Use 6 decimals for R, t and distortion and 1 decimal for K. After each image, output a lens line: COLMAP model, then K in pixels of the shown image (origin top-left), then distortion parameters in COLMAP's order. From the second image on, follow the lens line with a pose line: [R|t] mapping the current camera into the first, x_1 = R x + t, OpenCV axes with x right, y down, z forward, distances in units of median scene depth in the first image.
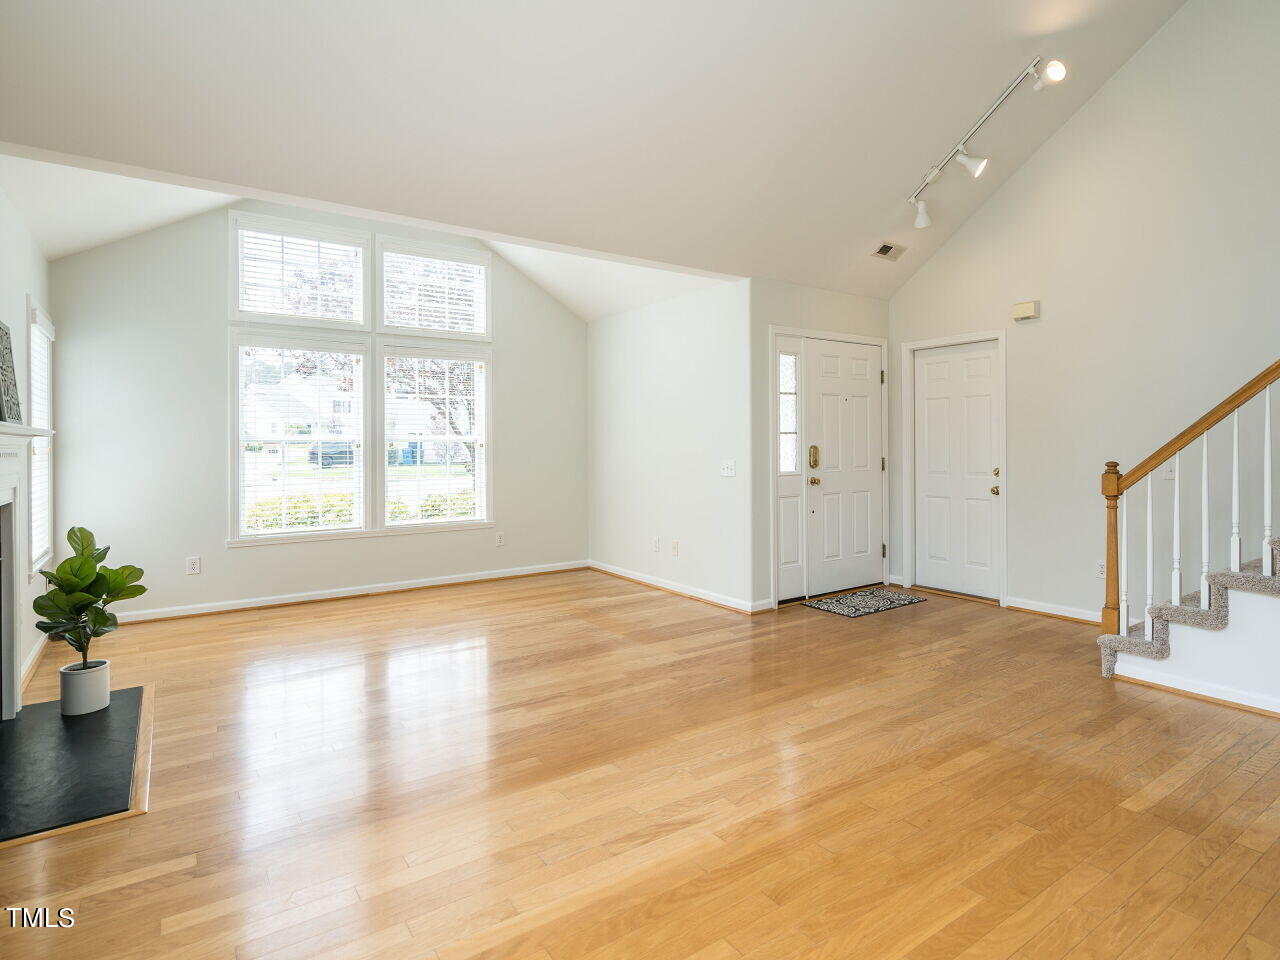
lens RADIAL K [[677.1, 0, 678.9], [0, 677.1, 456.1], [0, 0, 1]] dist [0.000809, 0.000114]
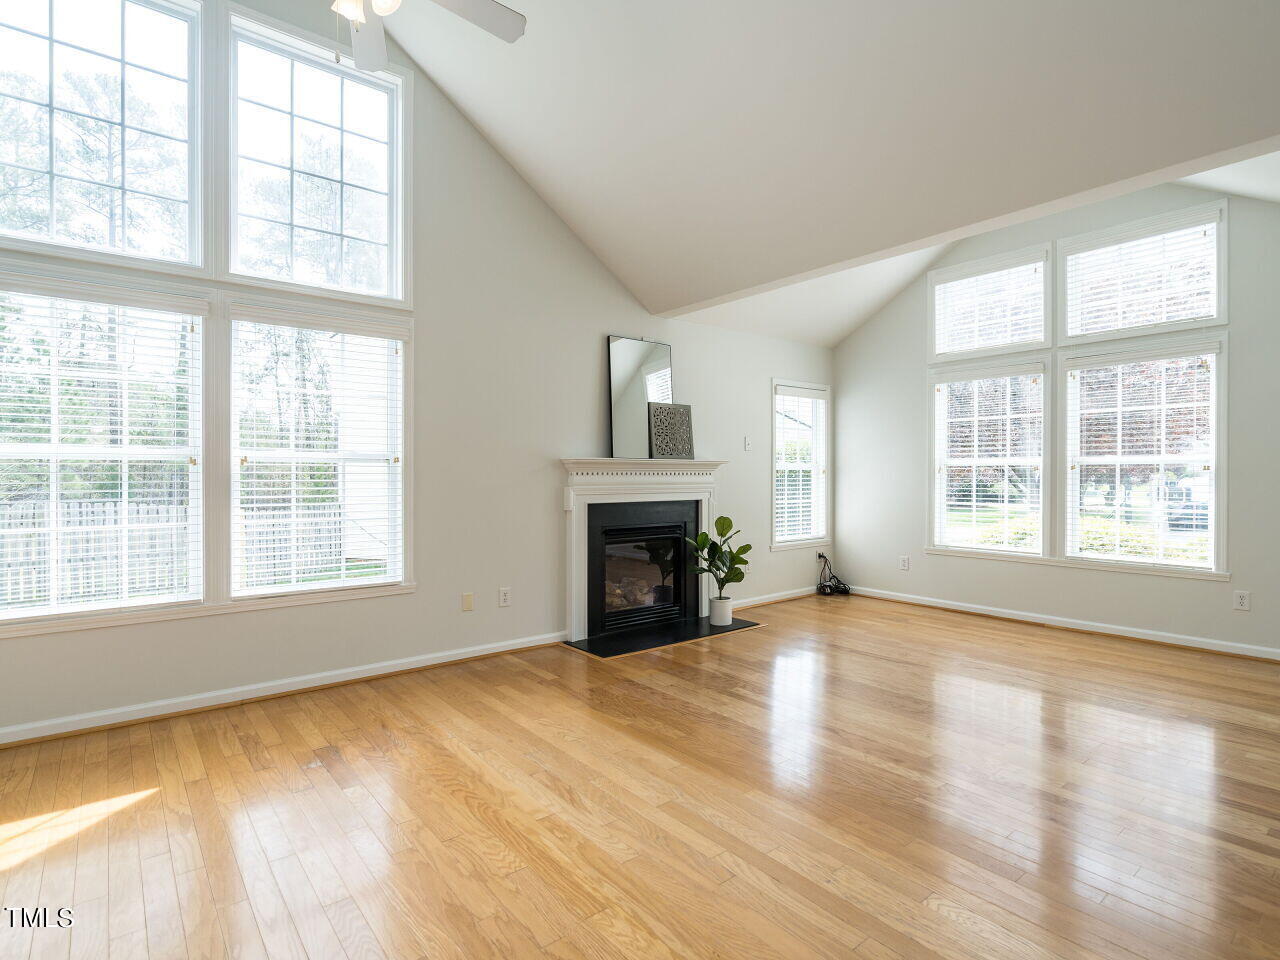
lens RADIAL K [[690.4, 0, 699.3], [0, 690.4, 475.5], [0, 0, 1]] dist [-0.005513, -0.000069]
pose [[0.087815, 0.006964, -0.996112, 0.461504], [-0.013978, 0.999886, 0.005758, -0.004071], [0.996039, 0.013418, 0.087903, 0.434612]]
